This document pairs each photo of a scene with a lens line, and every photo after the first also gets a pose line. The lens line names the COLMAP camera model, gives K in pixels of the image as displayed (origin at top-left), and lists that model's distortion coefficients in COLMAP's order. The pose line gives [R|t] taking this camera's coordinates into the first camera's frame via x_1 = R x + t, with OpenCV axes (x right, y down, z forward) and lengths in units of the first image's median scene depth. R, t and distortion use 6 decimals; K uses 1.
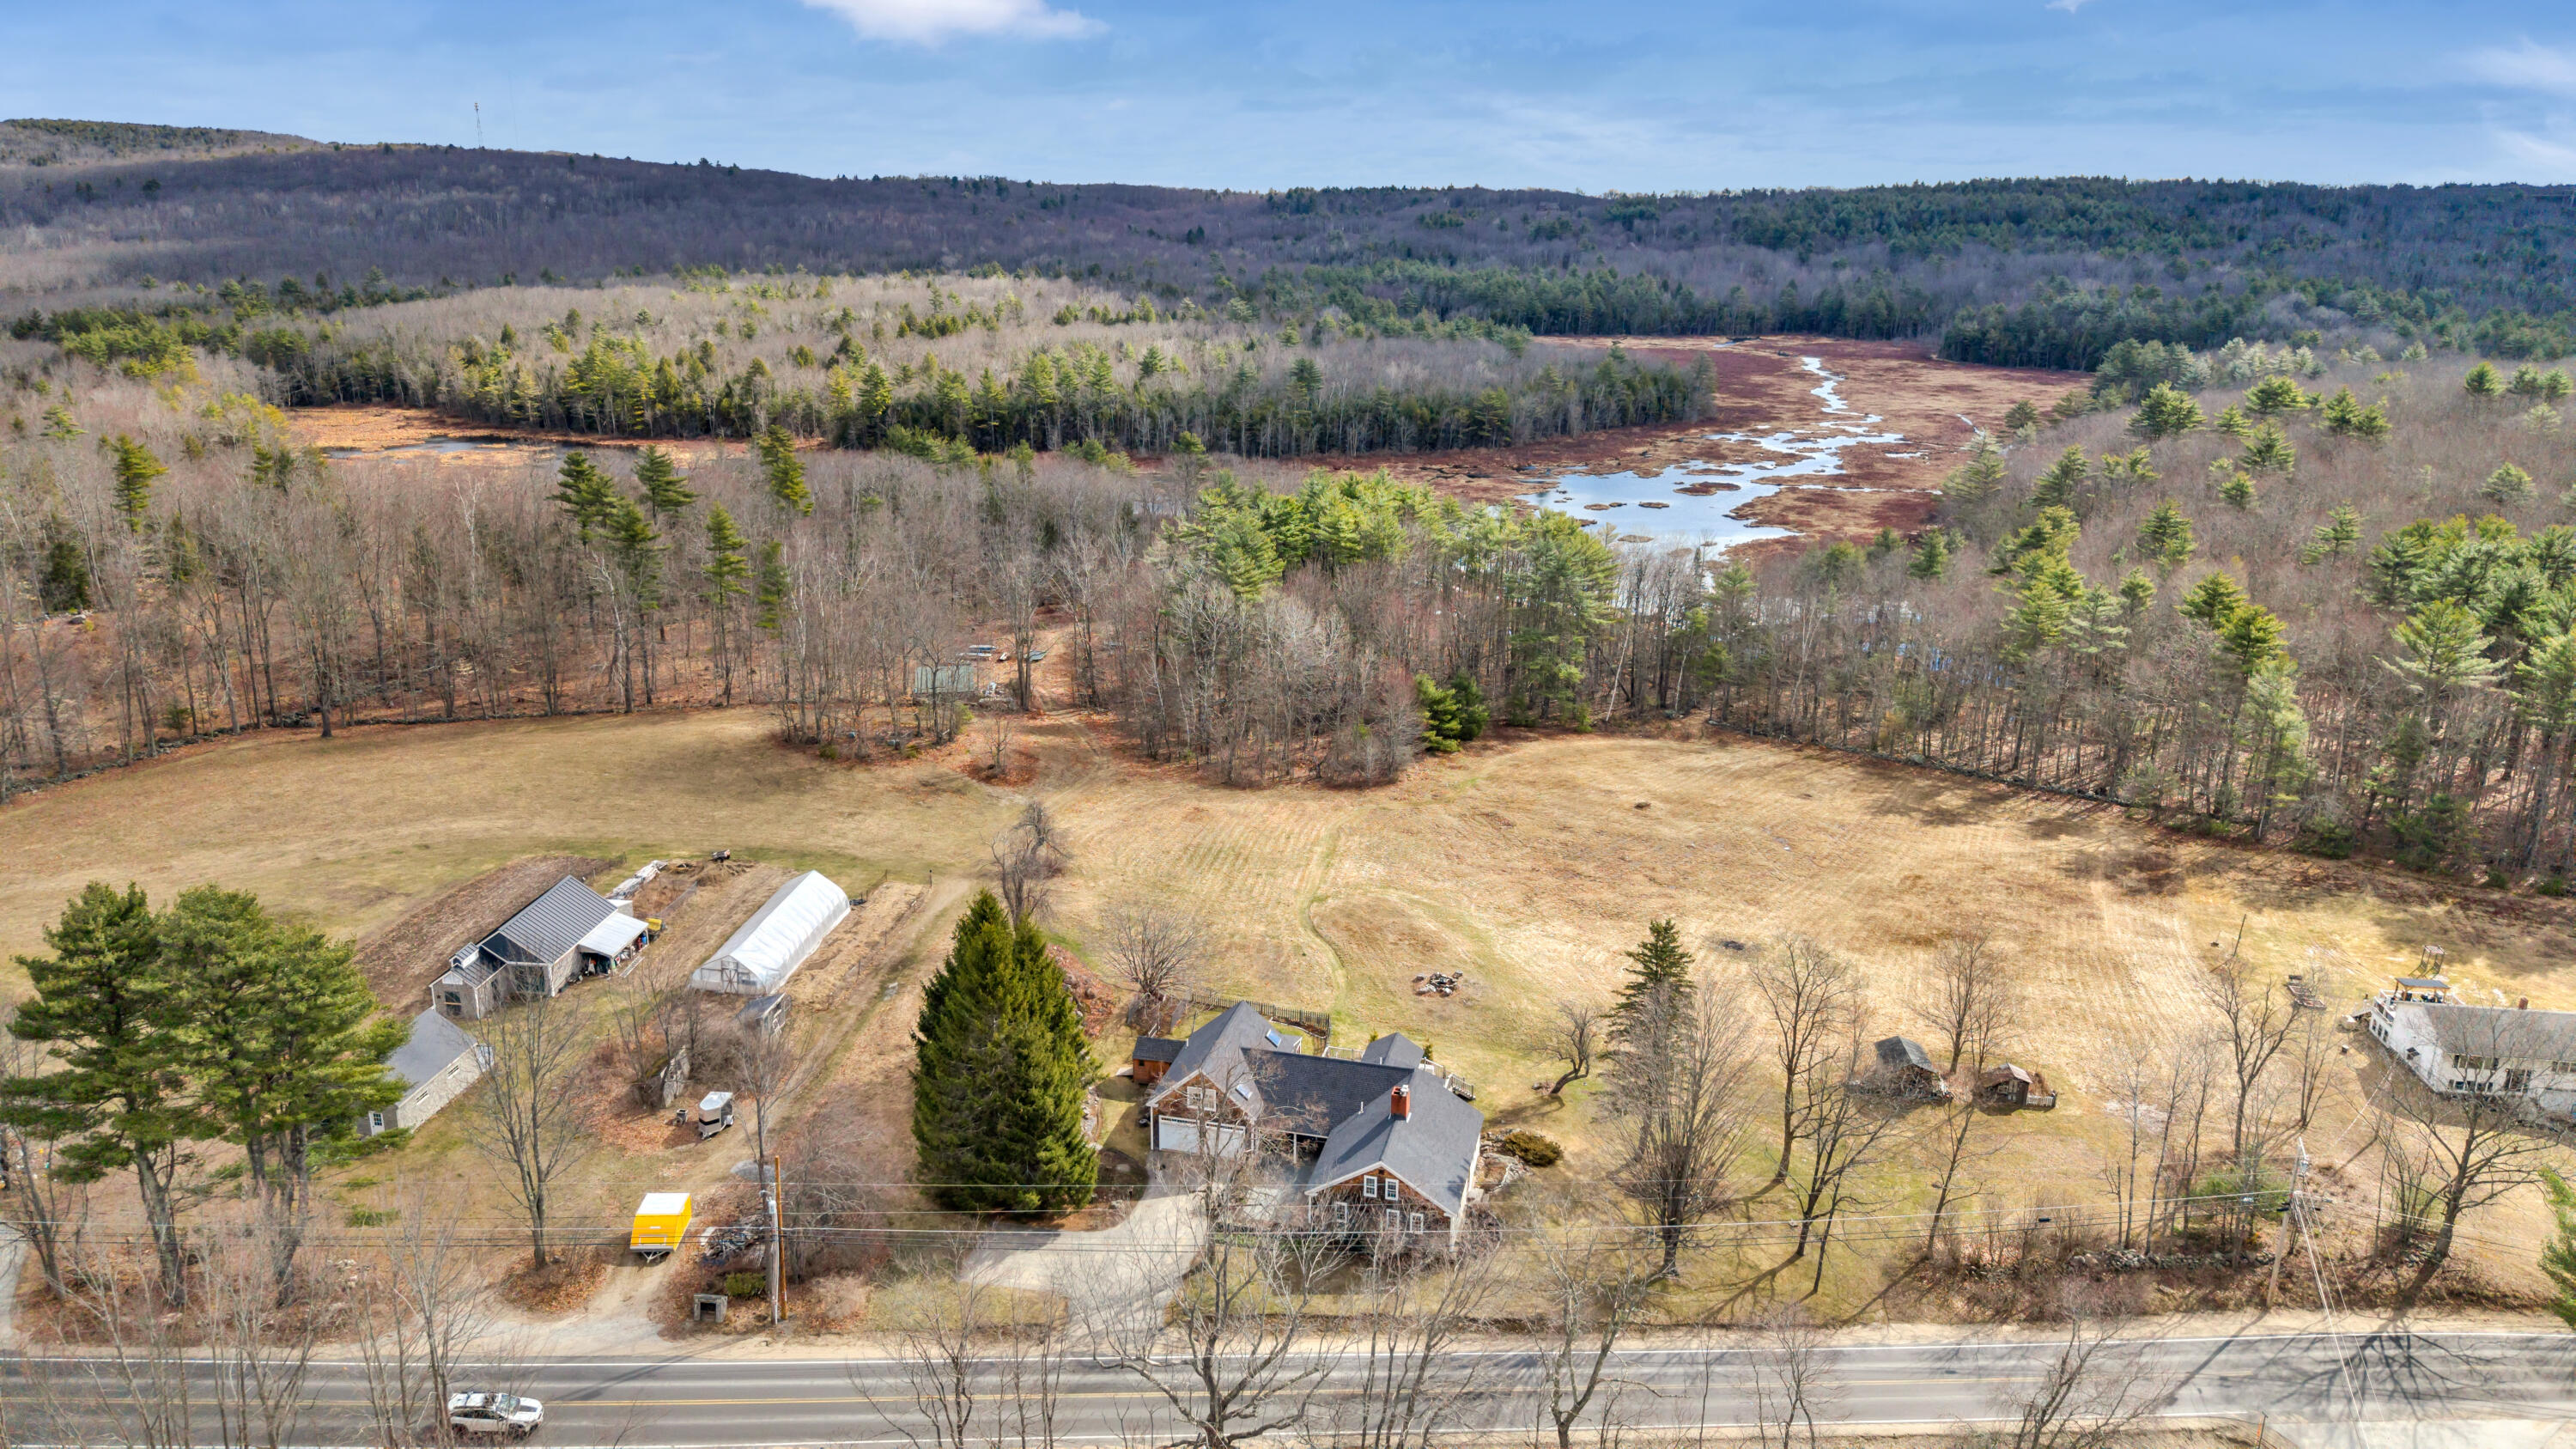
lens RADIAL K [[1716.5, 0, 1288.0], [0, 1716.5, 724.5], [0, 0, 1]] dist [0.060938, -0.066439]
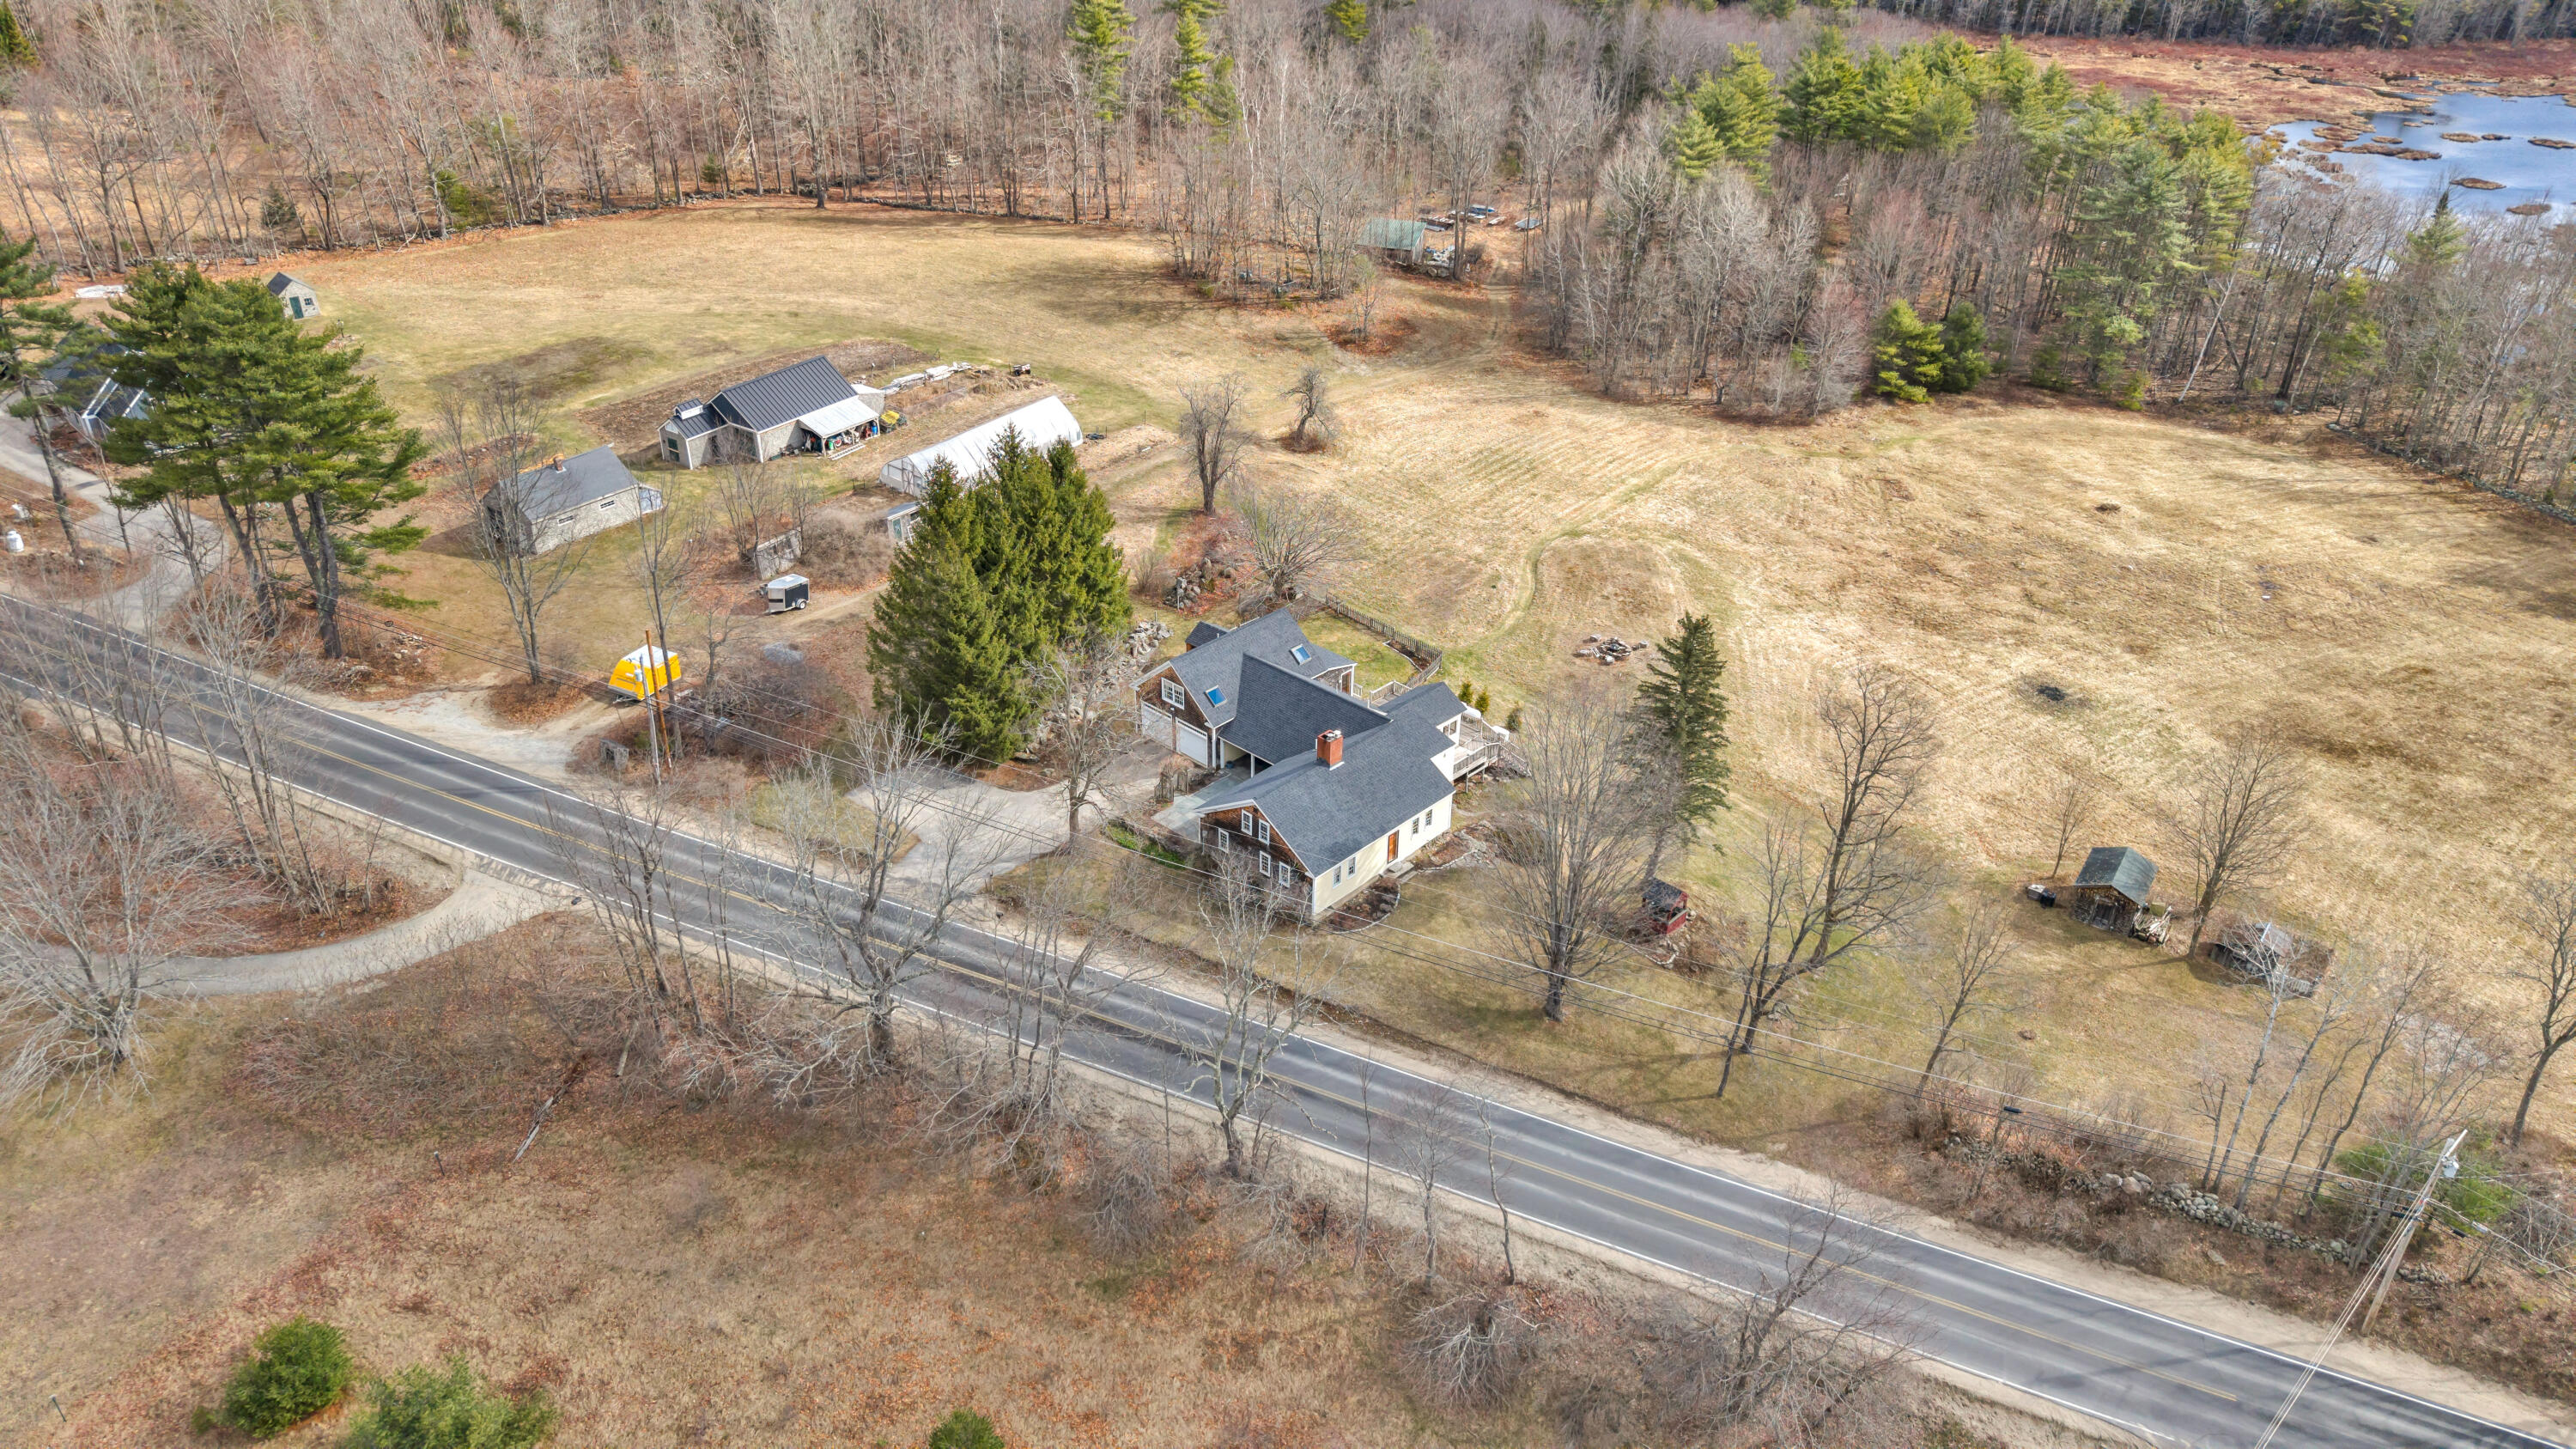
lens RADIAL K [[1716.5, 0, 1288.0], [0, 1716.5, 724.5], [0, 0, 1]] dist [0.060938, -0.066439]
pose [[0.877277, 0.246877, -0.411627, 0.222092], [-0.146426, 0.954356, 0.260314, -0.009014], [0.457104, -0.168095, 0.873384, 0.126190]]
